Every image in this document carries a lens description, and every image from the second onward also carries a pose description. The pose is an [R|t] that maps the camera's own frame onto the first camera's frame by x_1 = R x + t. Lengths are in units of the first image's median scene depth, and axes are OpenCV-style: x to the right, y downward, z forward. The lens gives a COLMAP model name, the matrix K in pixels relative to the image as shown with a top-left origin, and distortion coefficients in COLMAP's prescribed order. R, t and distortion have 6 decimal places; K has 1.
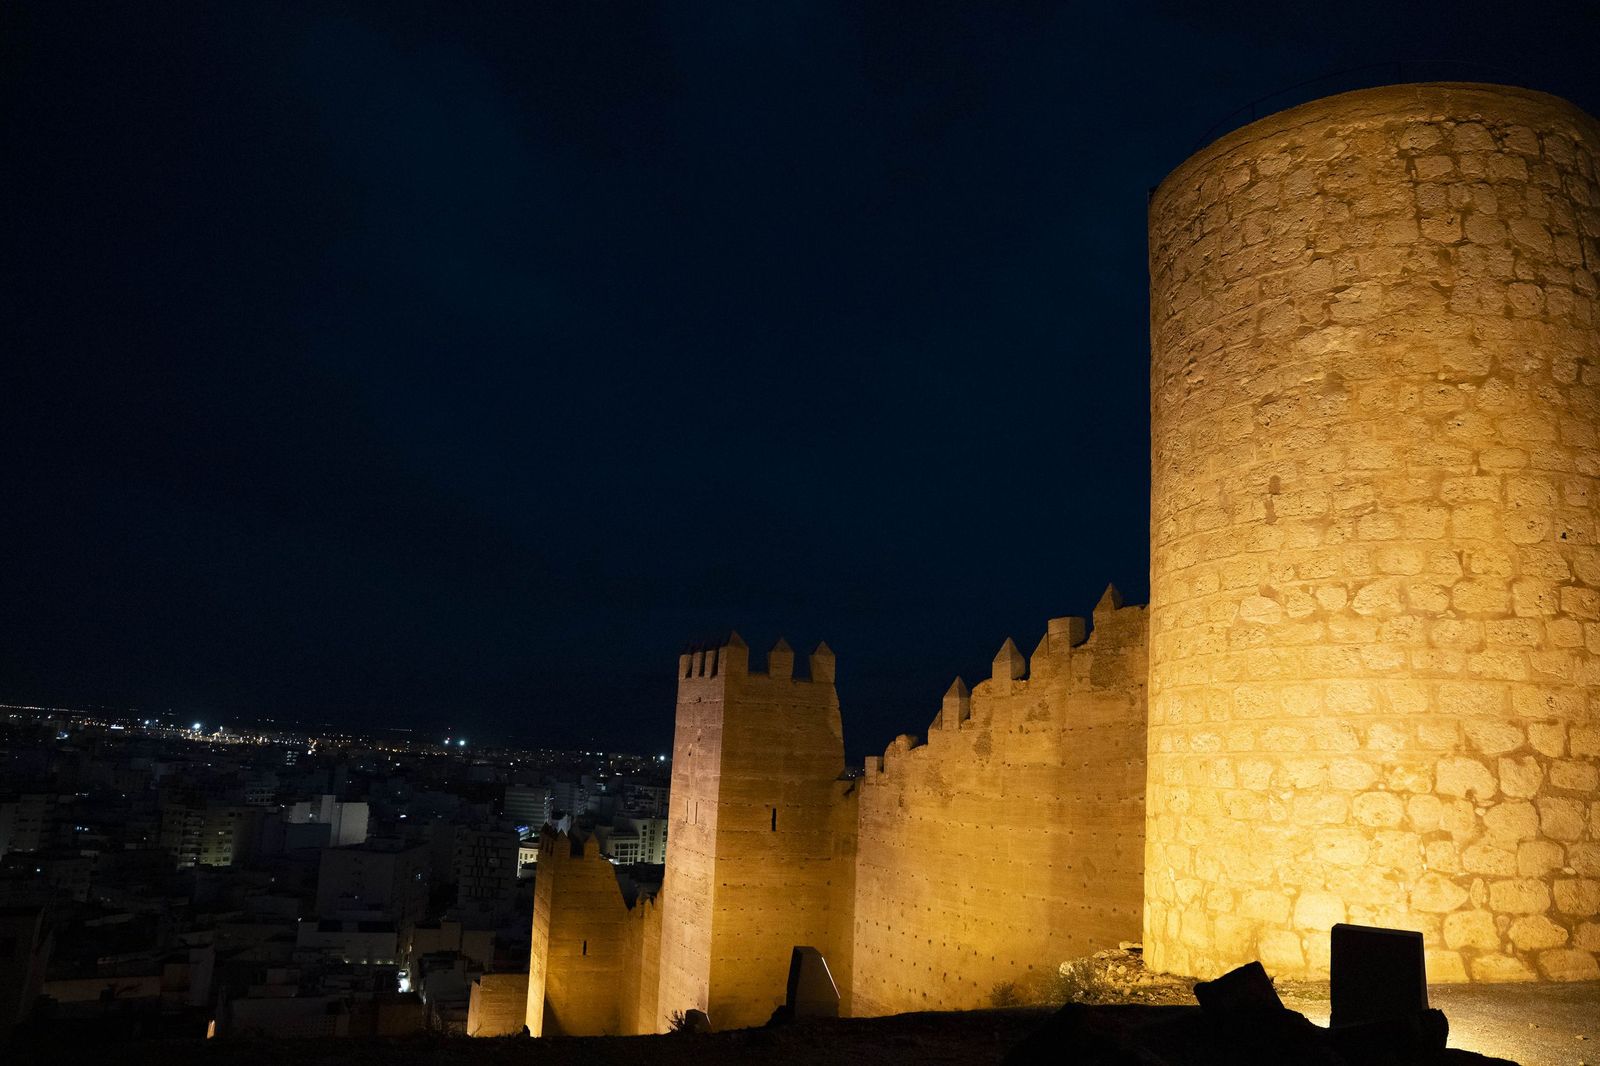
lens RADIAL K [[1097.3, 0, 800.0], [0, 1097.3, 533.0], [0, 0, 1]] dist [-0.140685, 0.108583]
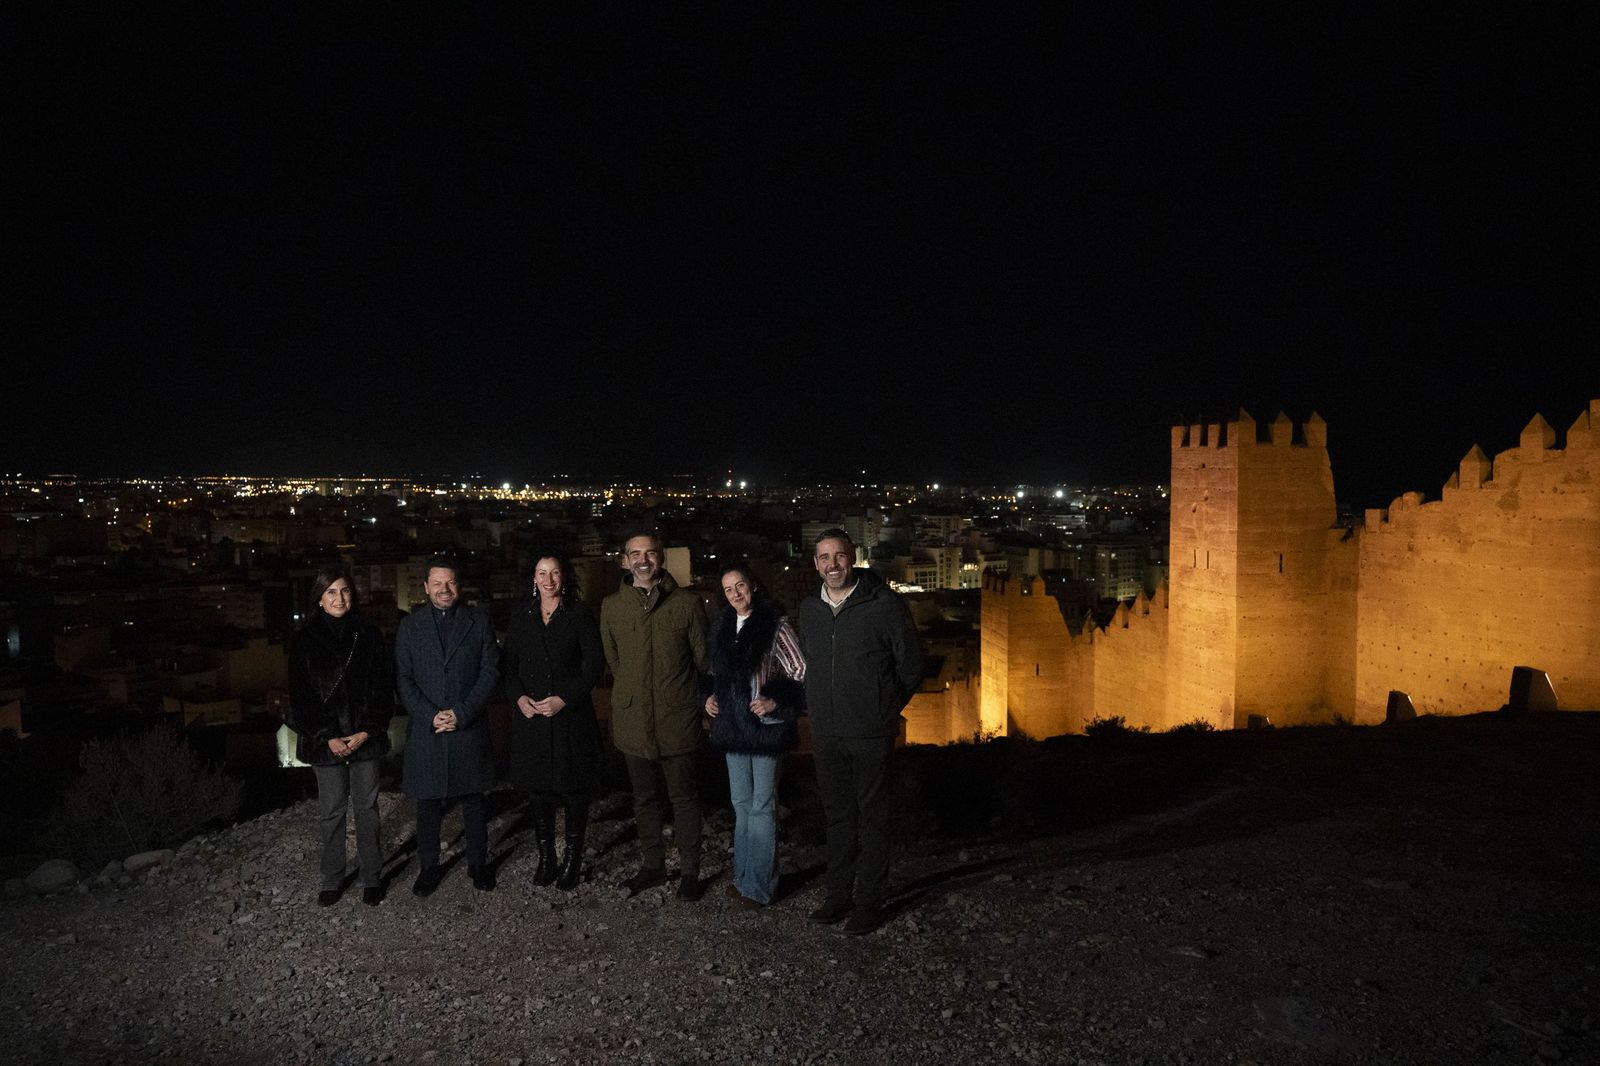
lens RADIAL K [[1097.3, 0, 800.0], [0, 1097.3, 533.0], [0, 0, 1]] dist [-0.140685, 0.108583]
pose [[0.969066, -0.040890, -0.243390, -0.311291], [0.099103, 0.967651, 0.232013, -0.121115], [0.226030, -0.248957, 0.941770, -0.288130]]
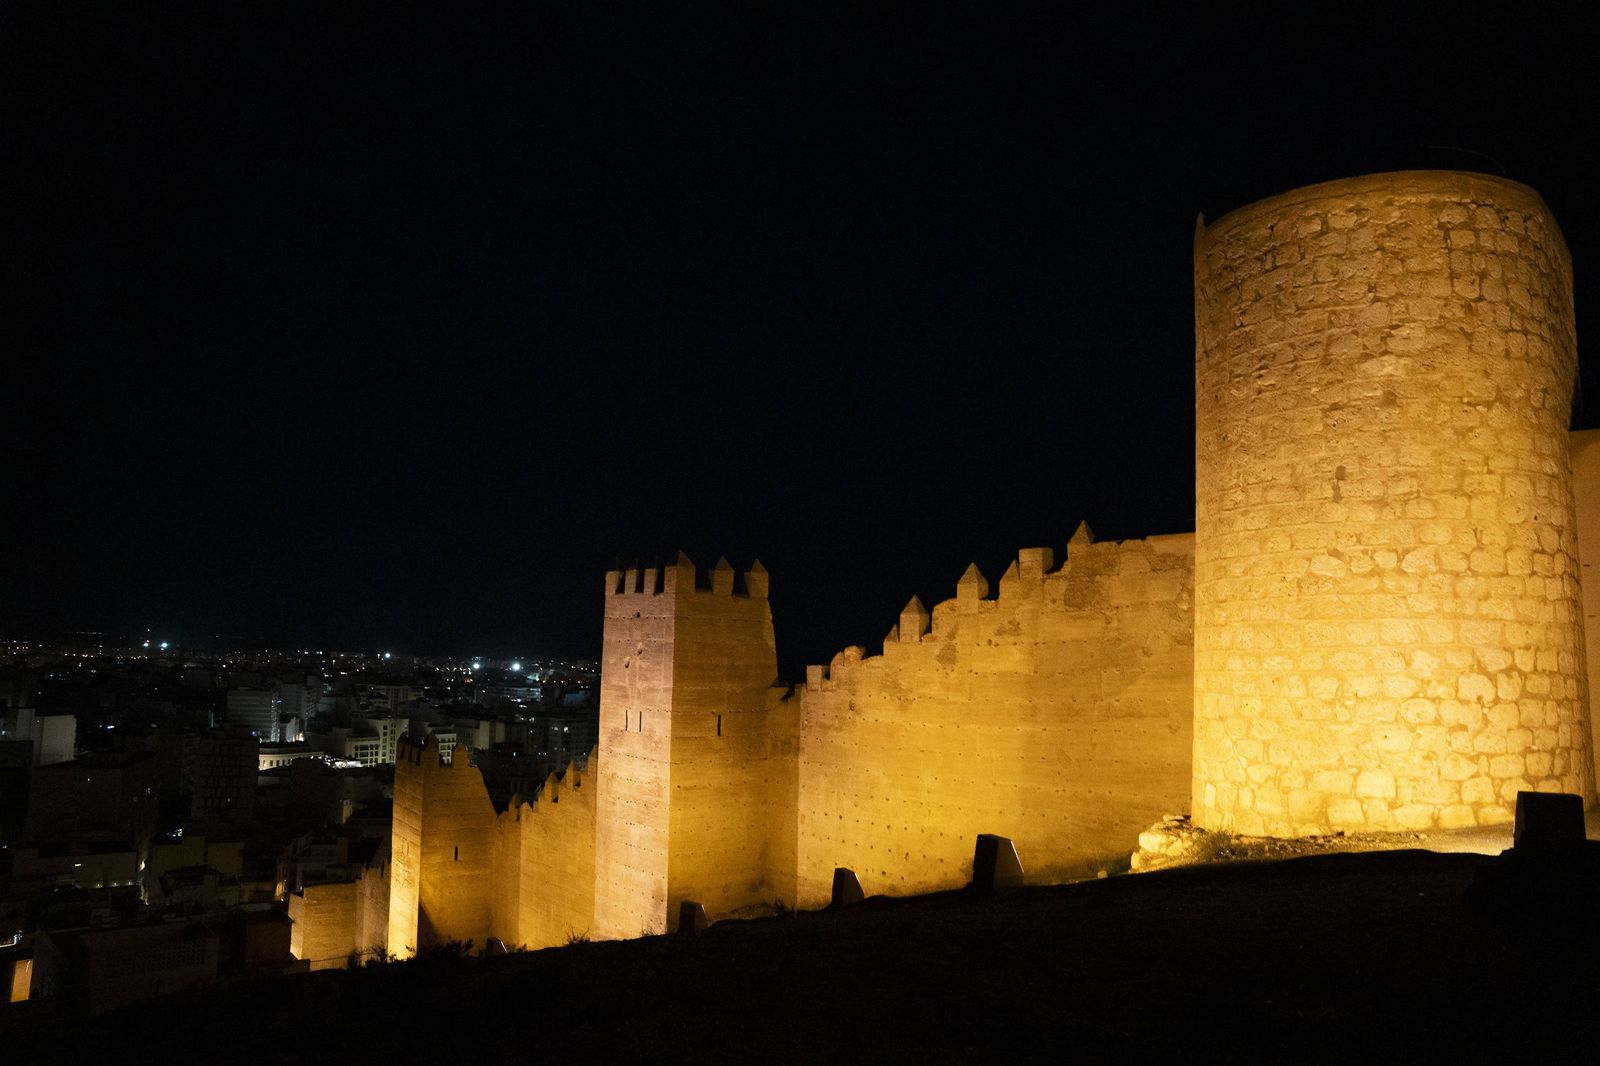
lens RADIAL K [[1097.3, 0, 800.0], [0, 1097.3, 533.0], [0, 0, 1]] dist [-0.140685, 0.108583]
pose [[0.970340, 0.000797, 0.241745, -0.259307], [-0.024270, 0.995263, 0.094138, -0.038331], [-0.240525, -0.097213, 0.965763, -0.061939]]
